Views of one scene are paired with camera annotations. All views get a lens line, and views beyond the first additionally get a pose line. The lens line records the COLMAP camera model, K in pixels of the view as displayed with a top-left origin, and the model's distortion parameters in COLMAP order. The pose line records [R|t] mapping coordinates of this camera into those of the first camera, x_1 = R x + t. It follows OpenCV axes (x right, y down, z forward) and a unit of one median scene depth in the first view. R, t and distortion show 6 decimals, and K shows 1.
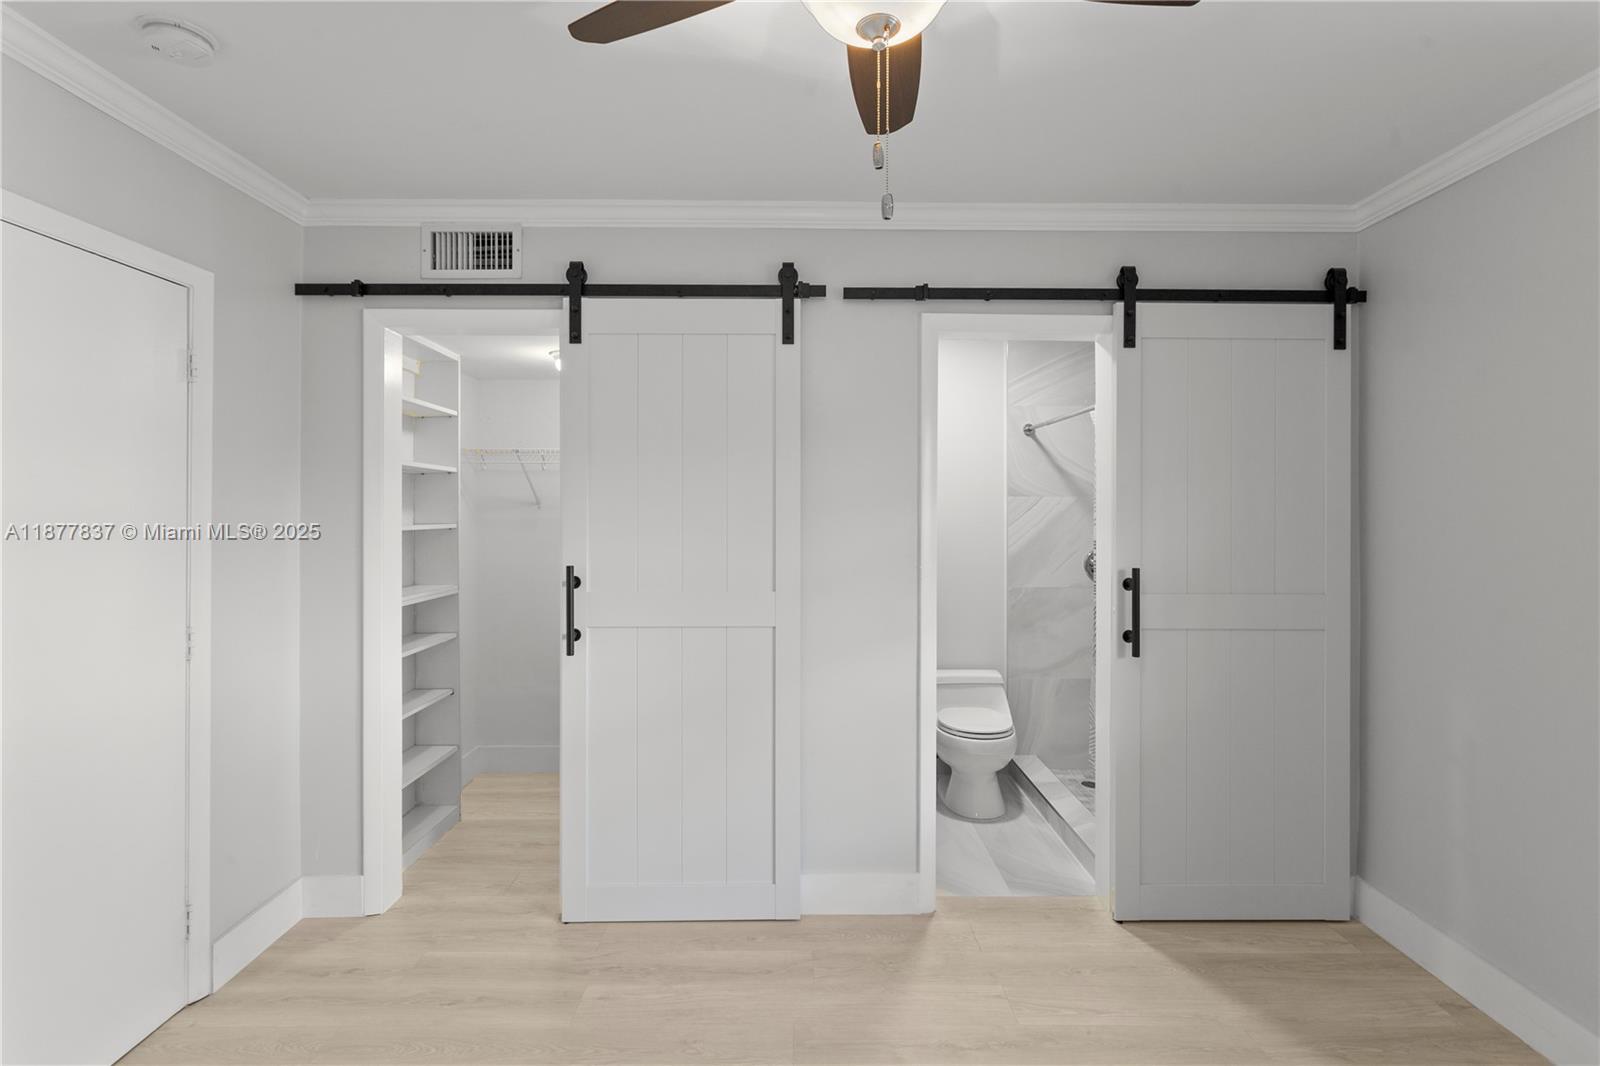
lens RADIAL K [[768.1, 0, 791.2], [0, 768.1, 518.5], [0, 0, 1]] dist [-0.003057, 0.000237]
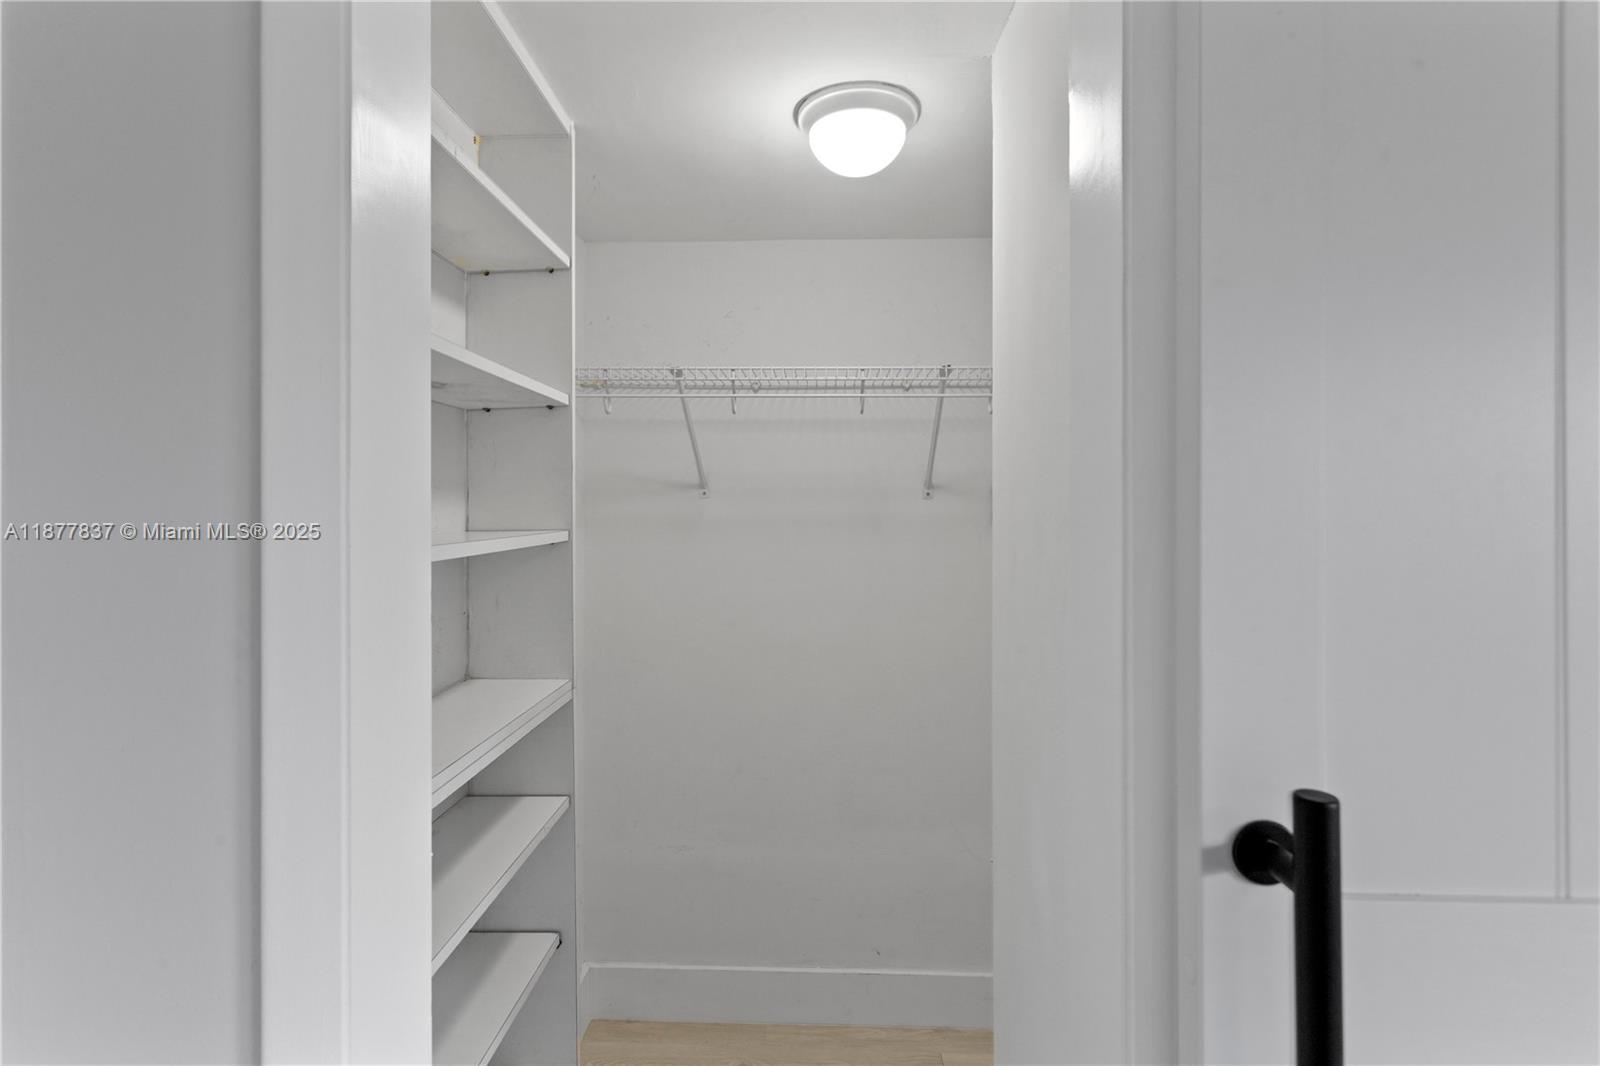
lens RADIAL K [[768.1, 0, 804.6], [0, 768.1, 520.1], [0, 0, 1]] dist [-0.003057, 0.000237]
pose [[0.999641, -0.004372, -0.026440, -0.299829], [0.004750, 0.999887, 0.014243, -0.004602], [0.026374, -0.014364, 0.999549, 0.597515]]
